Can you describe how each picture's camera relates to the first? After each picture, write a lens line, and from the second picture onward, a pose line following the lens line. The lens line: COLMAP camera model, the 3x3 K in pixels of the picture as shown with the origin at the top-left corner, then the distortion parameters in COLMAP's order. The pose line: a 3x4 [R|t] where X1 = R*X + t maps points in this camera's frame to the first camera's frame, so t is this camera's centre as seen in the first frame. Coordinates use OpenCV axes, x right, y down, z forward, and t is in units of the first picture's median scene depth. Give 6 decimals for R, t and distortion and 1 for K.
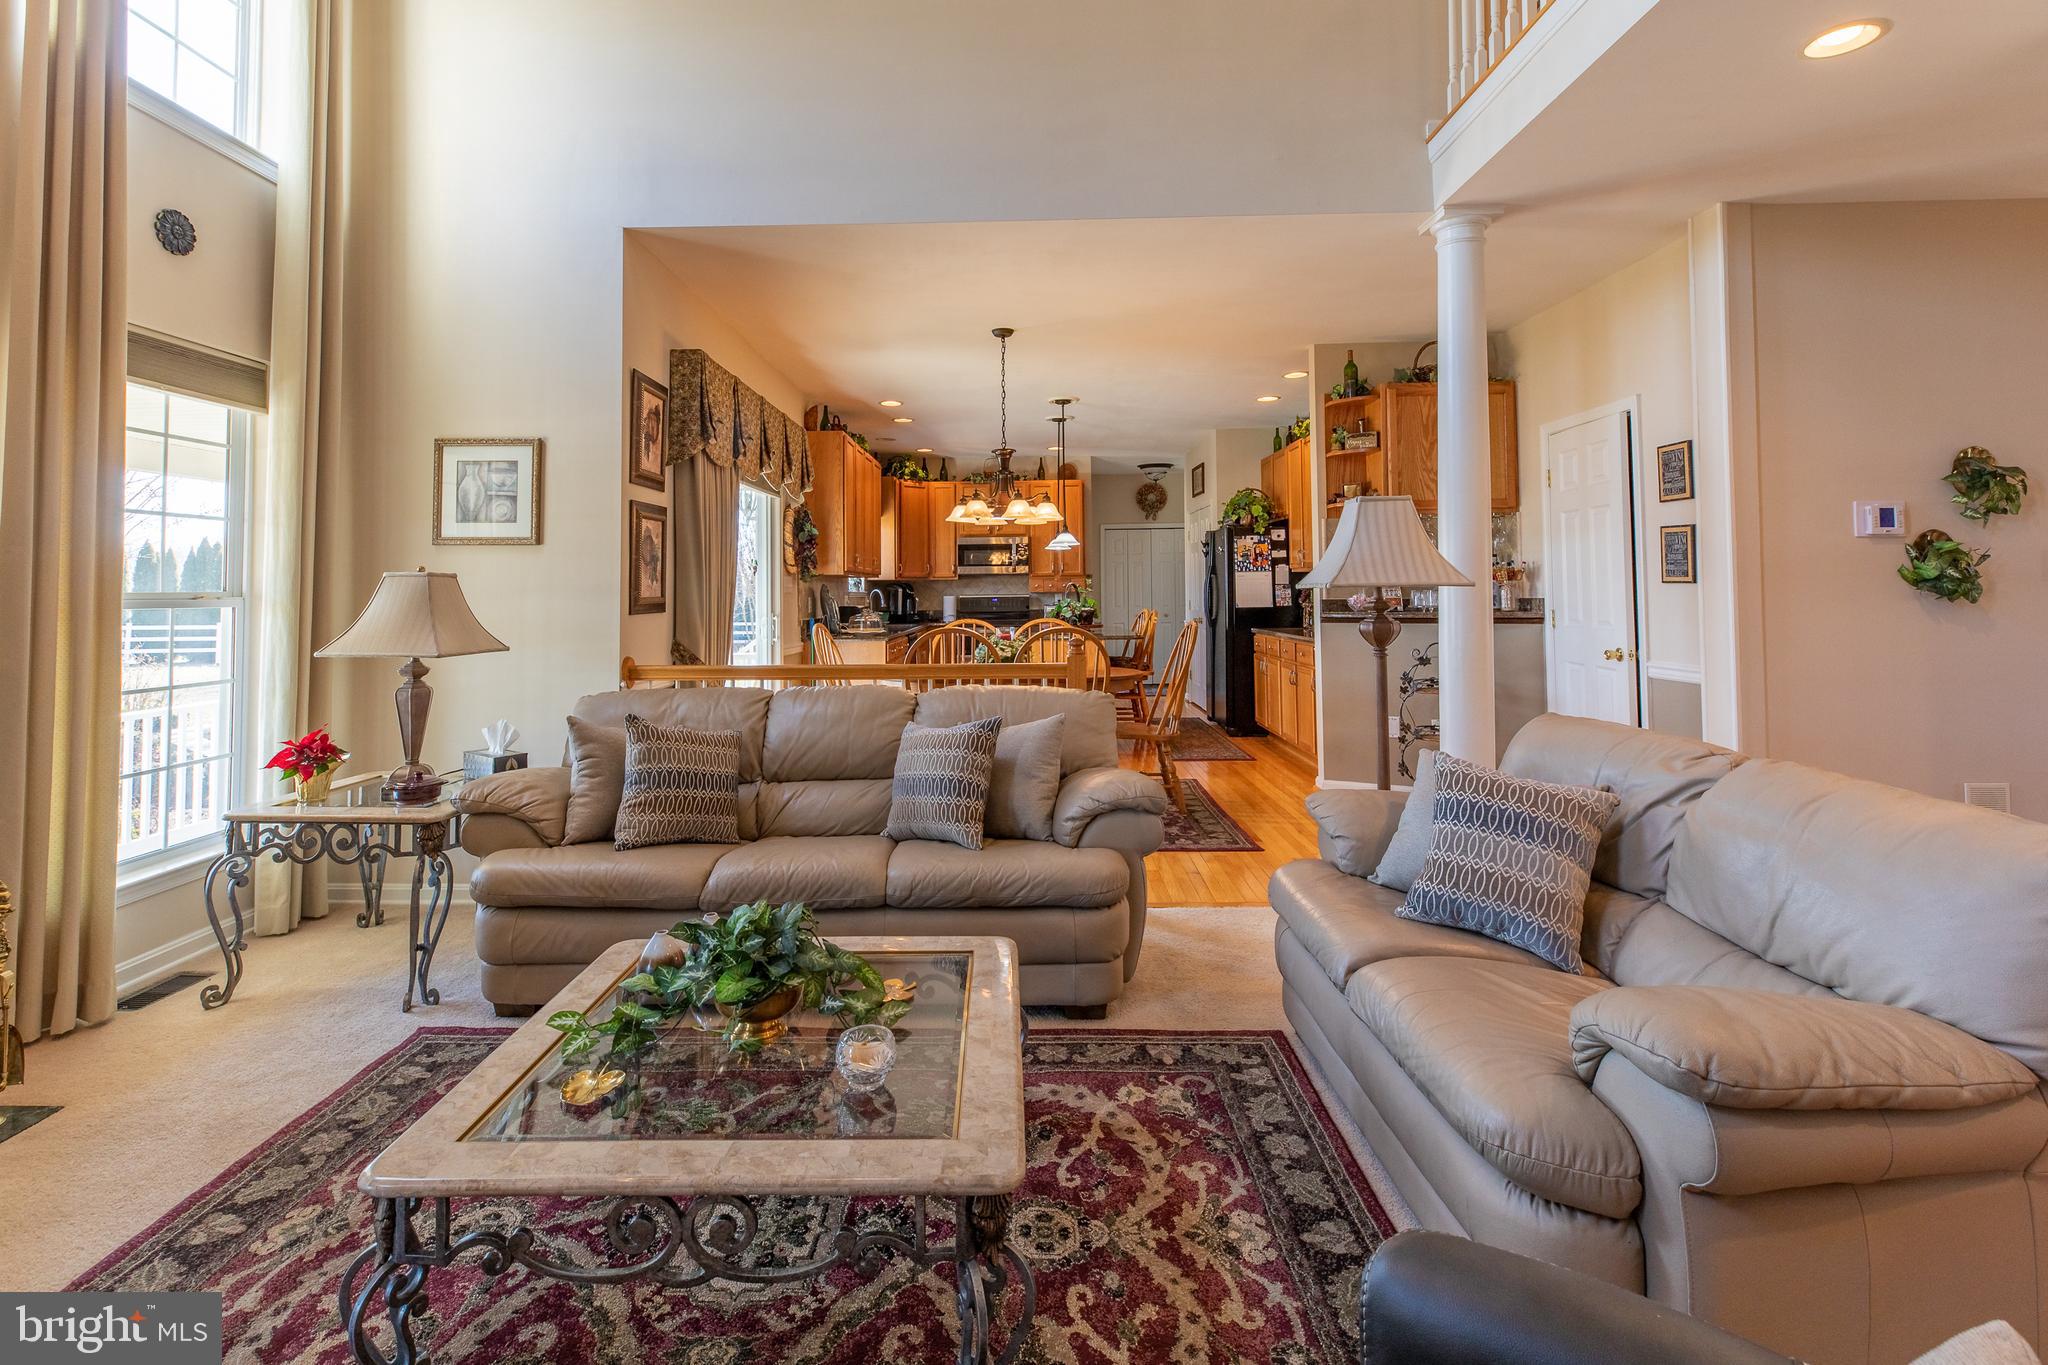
lens RADIAL K [[965.2, 0, 1015.8], [0, 965.2, 552.9], [0, 0, 1]] dist [0.002196, 0.000212]
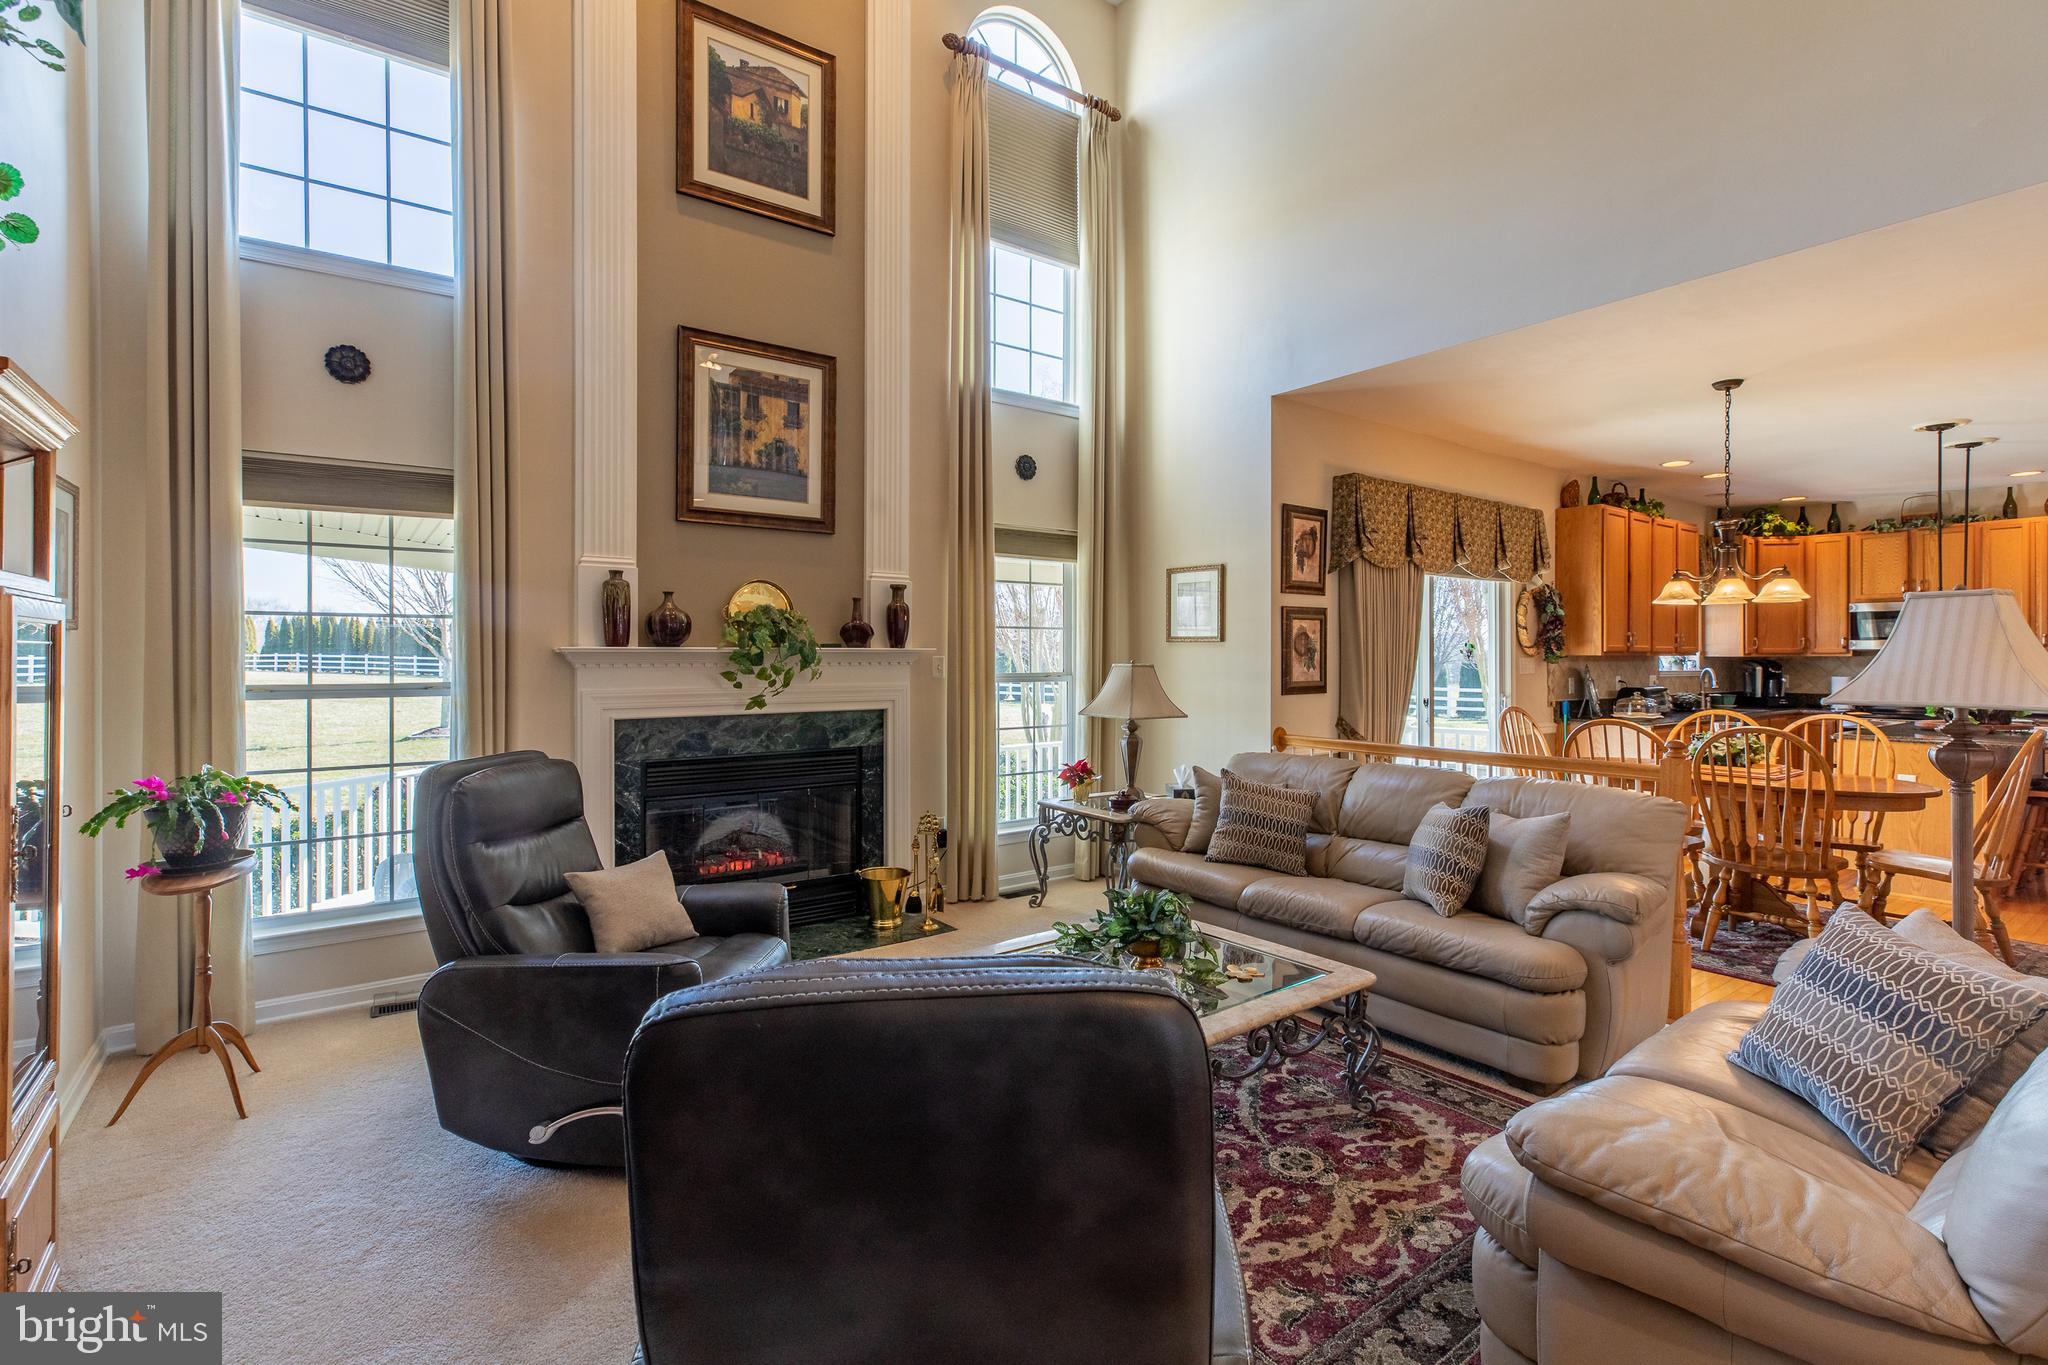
lens RADIAL K [[968.5, 0, 1023.9], [0, 968.5, 655.1], [0, 0, 1]] dist [0.000210, 0.000077]
pose [[0.608580, 0.009327, -0.793438, 0.511749], [0.023999, 0.999257, 0.030154, -0.044806], [0.793130, -0.037392, 0.607904, -0.076004]]
